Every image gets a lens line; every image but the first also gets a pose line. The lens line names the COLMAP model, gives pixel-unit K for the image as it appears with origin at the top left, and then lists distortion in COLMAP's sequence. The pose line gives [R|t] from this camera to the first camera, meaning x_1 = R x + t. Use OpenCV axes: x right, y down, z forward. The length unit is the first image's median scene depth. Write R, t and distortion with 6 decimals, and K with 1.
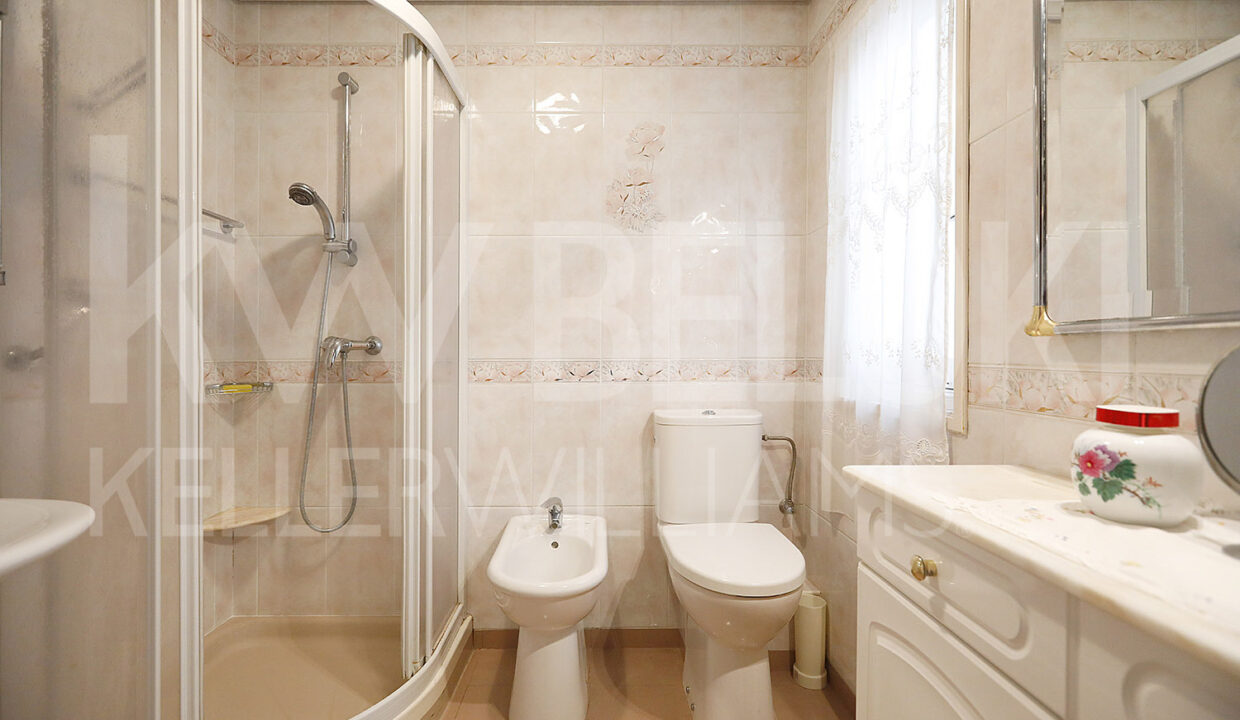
lens RADIAL K [[564.8, 0, 620.0], [0, 564.8, 360.0], [0, 0, 1]] dist [0.001611, 0.000394]
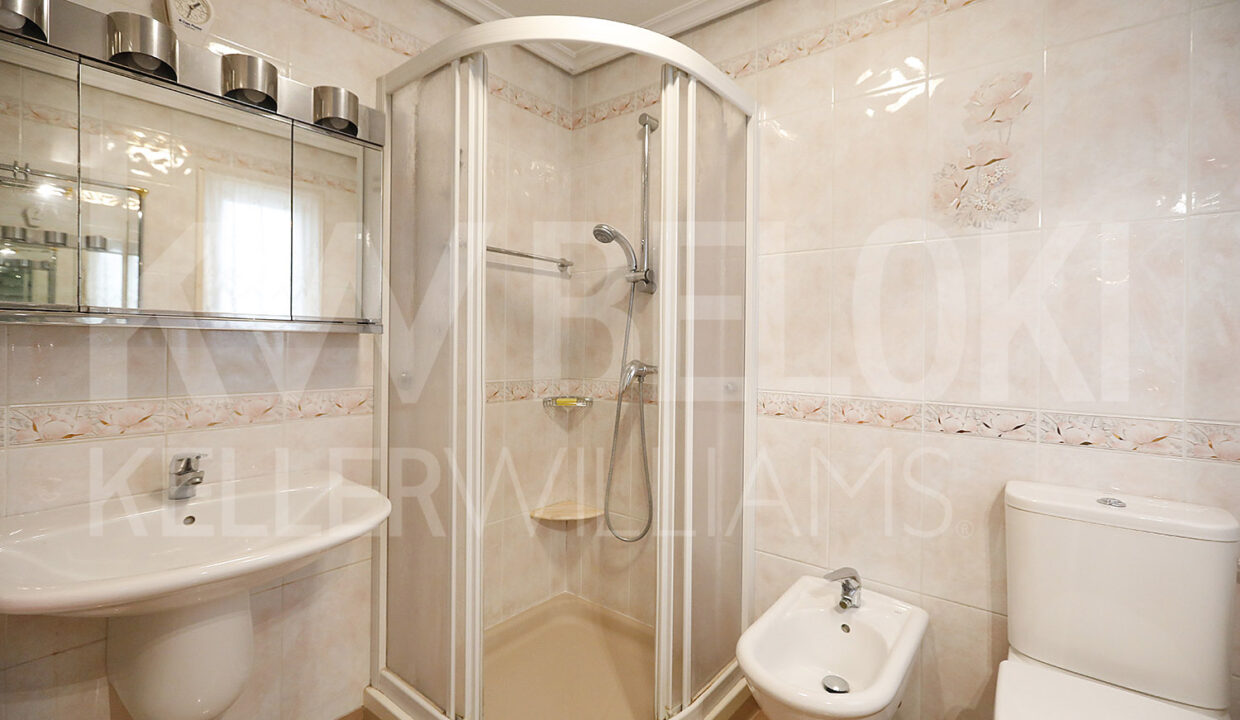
lens RADIAL K [[554.2, 0, 619.0], [0, 554.2, 341.3], [0, 0, 1]] dist [0.000628, 0.000444]
pose [[0.758673, 0.021950, -0.651101, 0.150825], [-0.034154, 0.999398, -0.006104, -0.069428], [0.650575, 0.026869, 0.758966, 0.181100]]
